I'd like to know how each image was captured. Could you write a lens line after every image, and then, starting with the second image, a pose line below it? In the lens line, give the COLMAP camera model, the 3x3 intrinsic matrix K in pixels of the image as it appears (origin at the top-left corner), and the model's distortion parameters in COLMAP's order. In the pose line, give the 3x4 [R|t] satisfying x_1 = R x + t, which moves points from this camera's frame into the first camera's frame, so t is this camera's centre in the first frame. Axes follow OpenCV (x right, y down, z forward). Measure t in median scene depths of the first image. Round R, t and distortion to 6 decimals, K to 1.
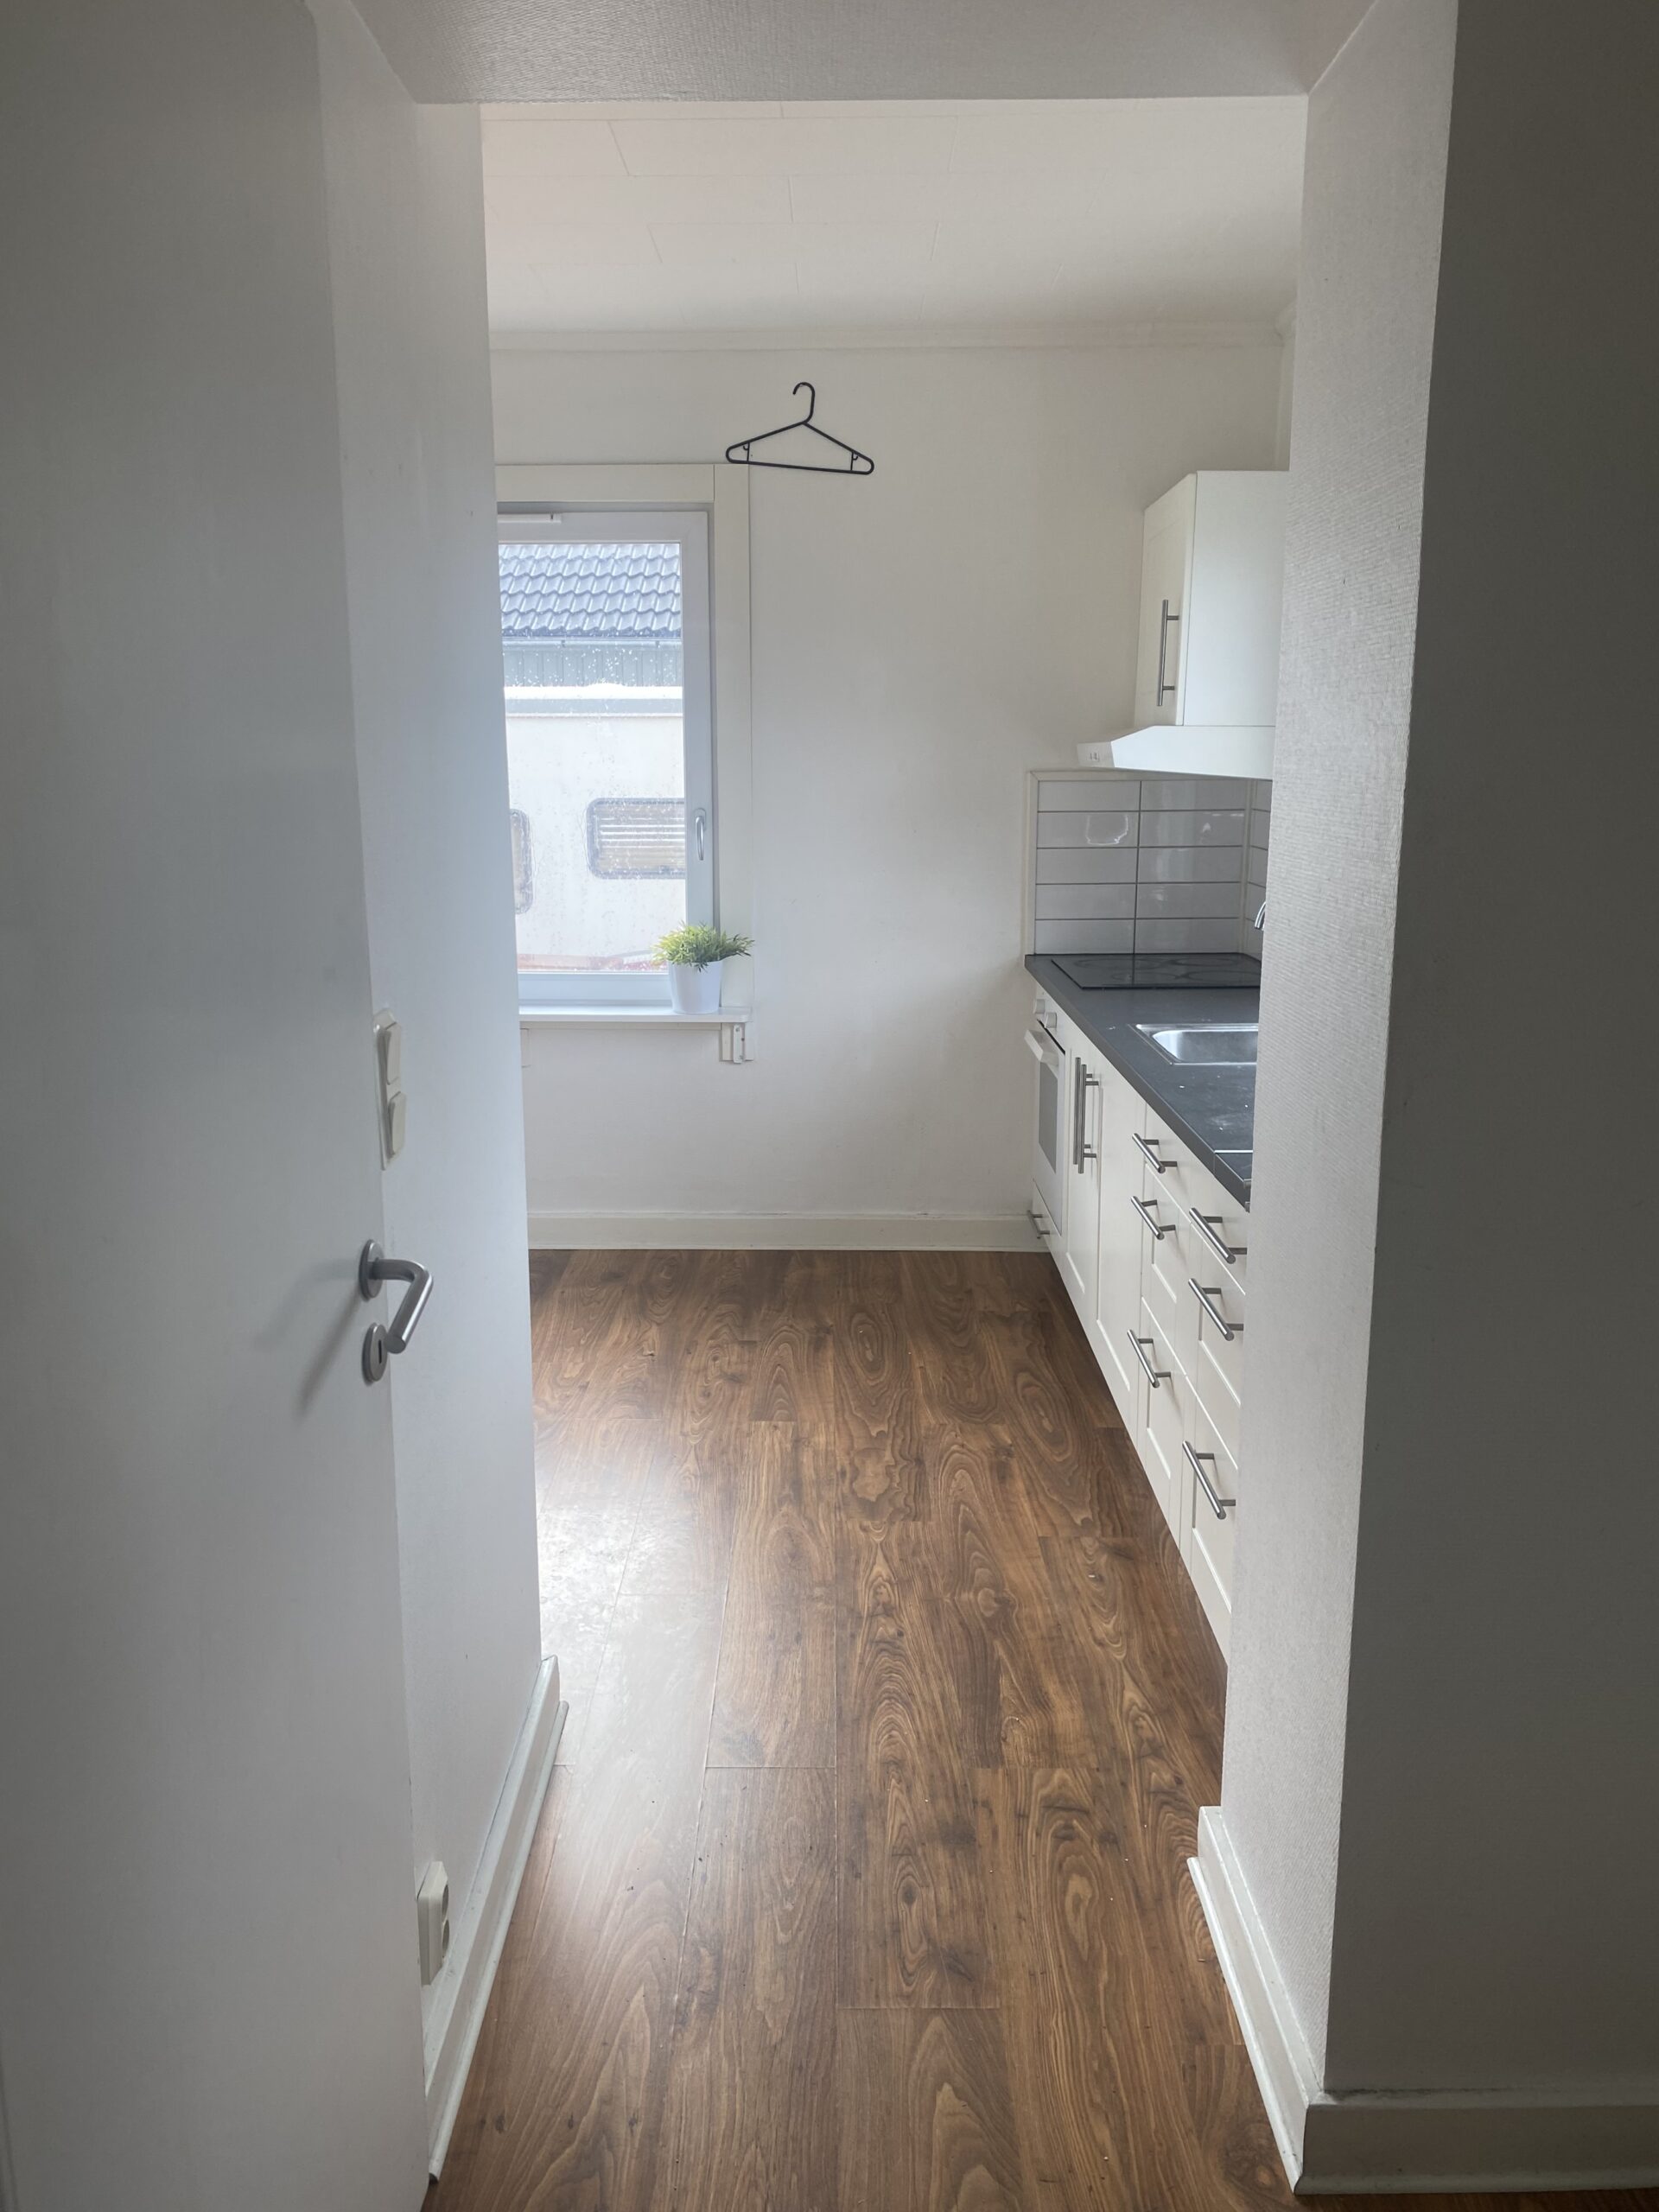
lens RADIAL K [[1663.2, 0, 804.3], [0, 1663.2, 1100.9], [0, 0, 1]] dist [0.089030, -0.239920]
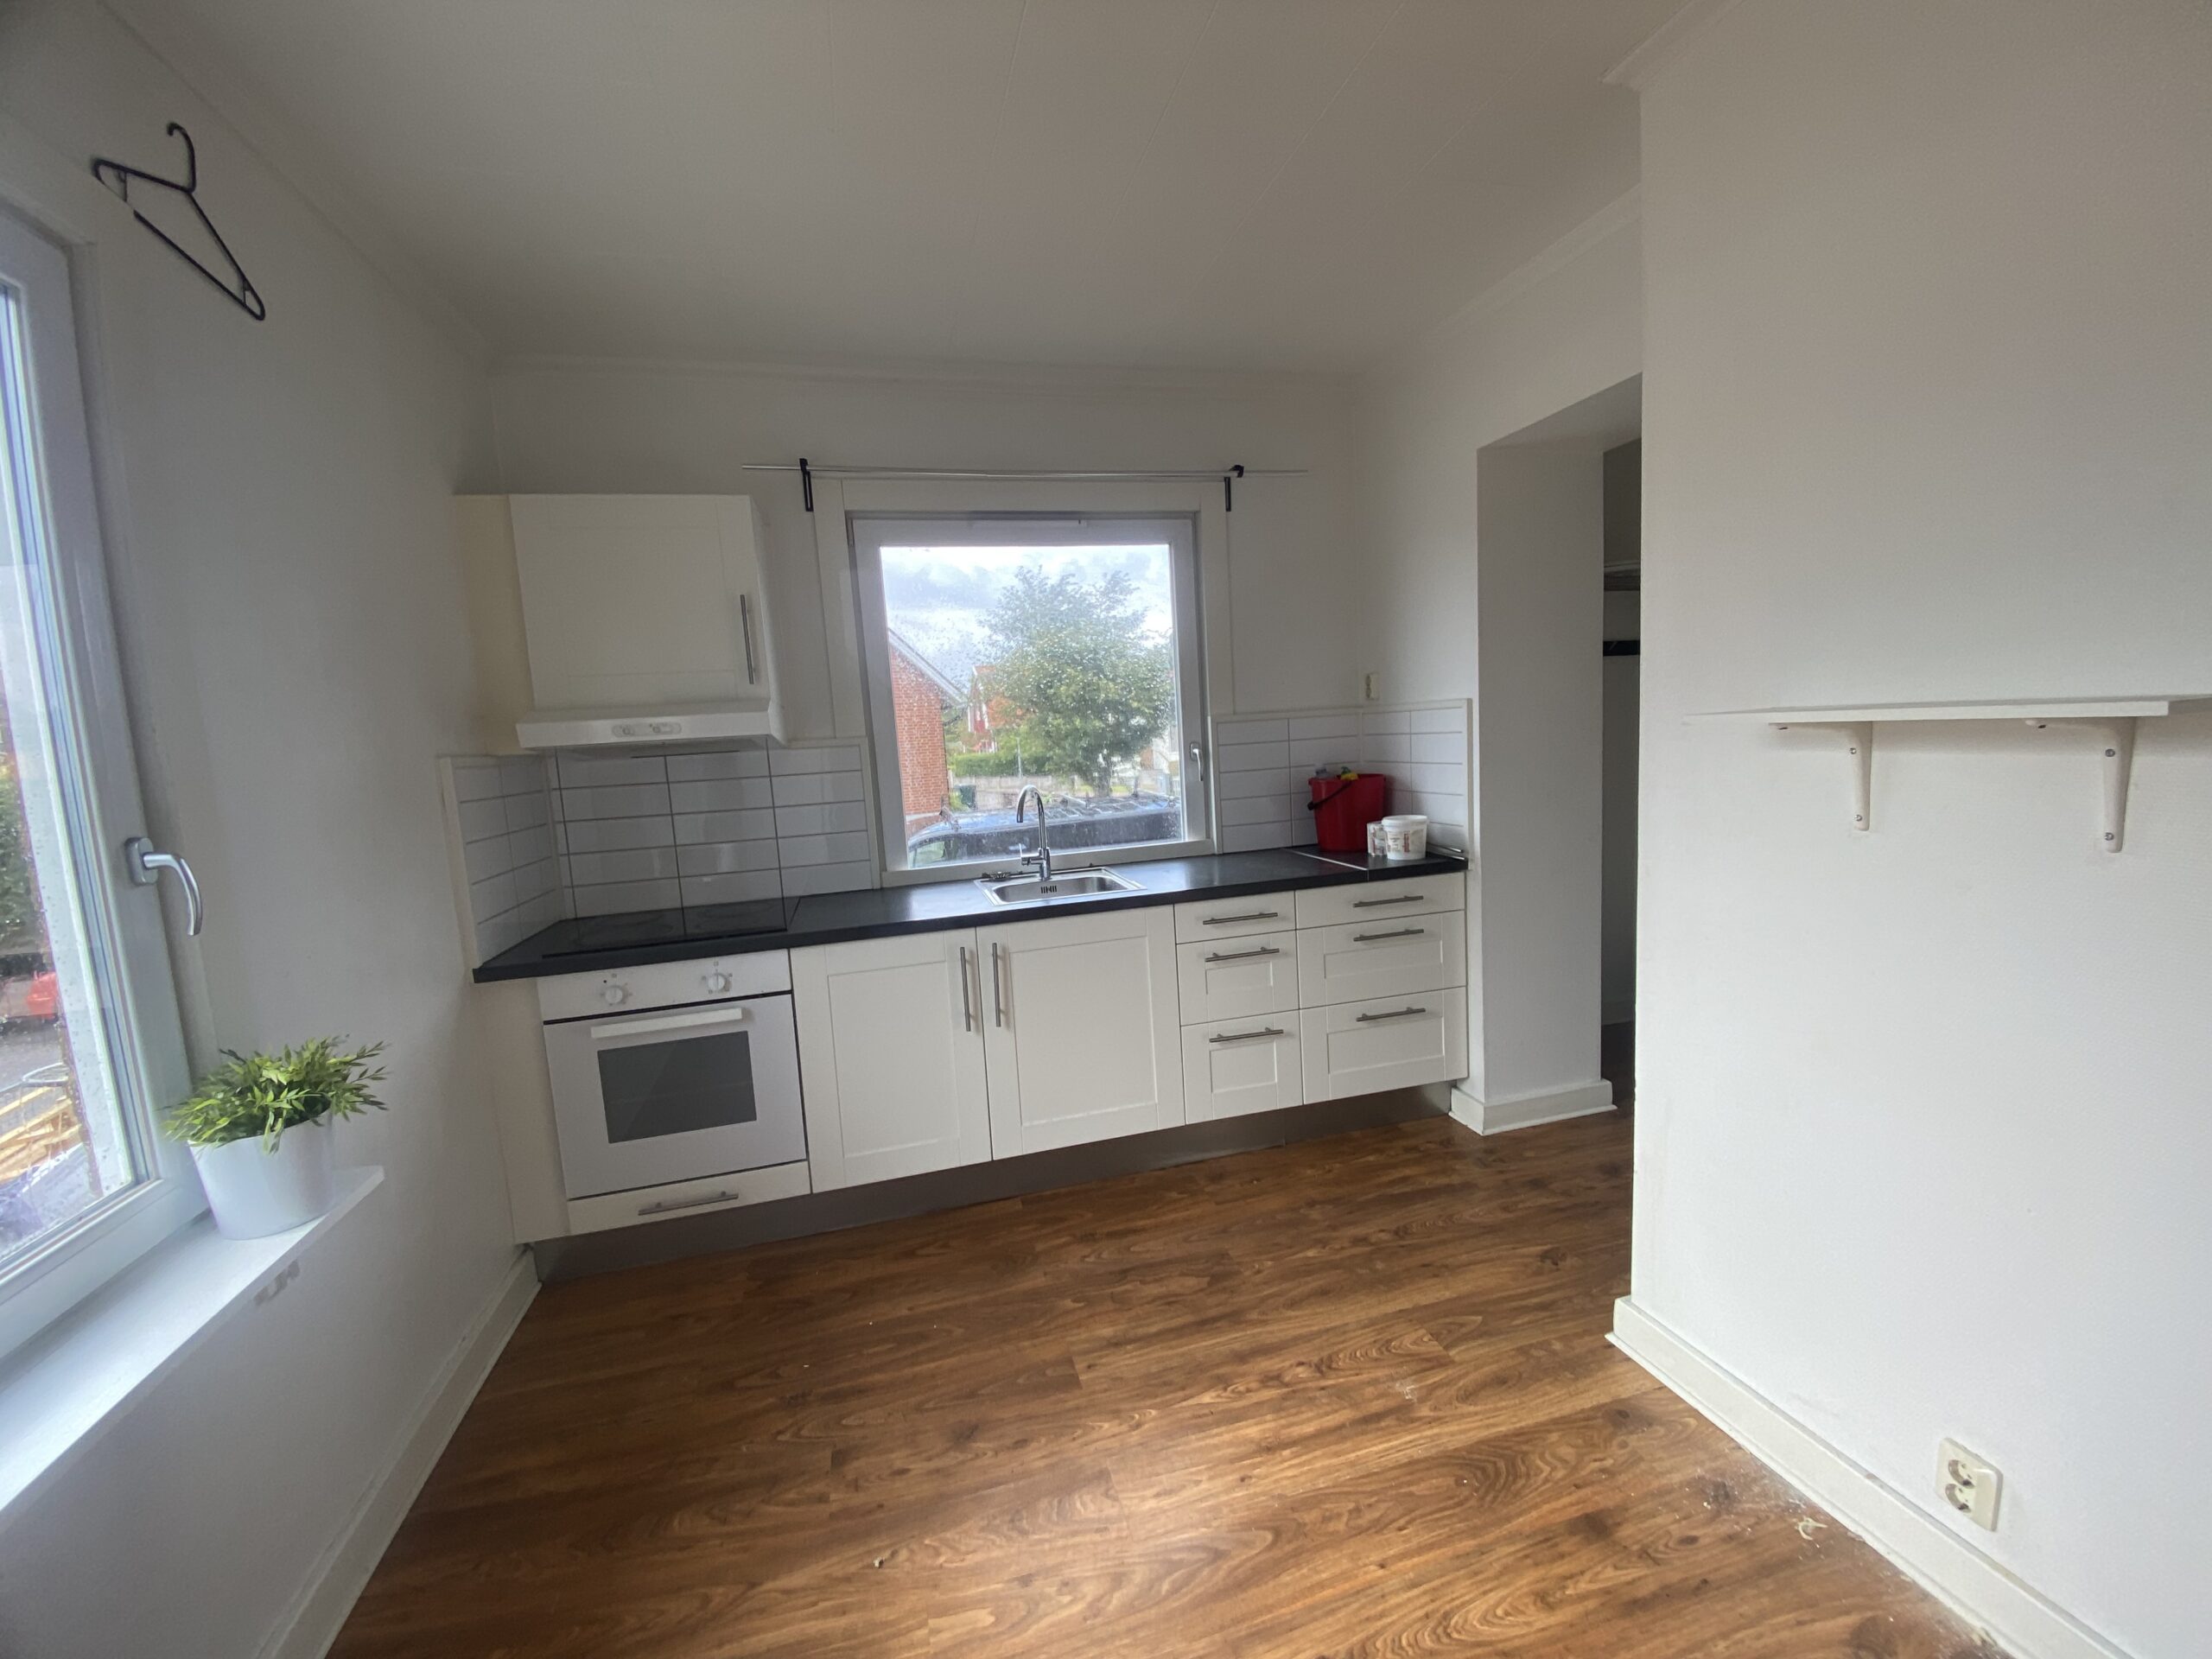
lens RADIAL K [[891.3, 0, 1106.0], [0, 891.3, 829.5], [0, 0, 1]] dist [0.017769, -0.019256]
pose [[-0.272840, -0.086641, 0.958150, -0.479493], [0.257256, 0.953099, 0.159440, -0.180919], [-0.927026, 0.289992, -0.237755, 0.986822]]
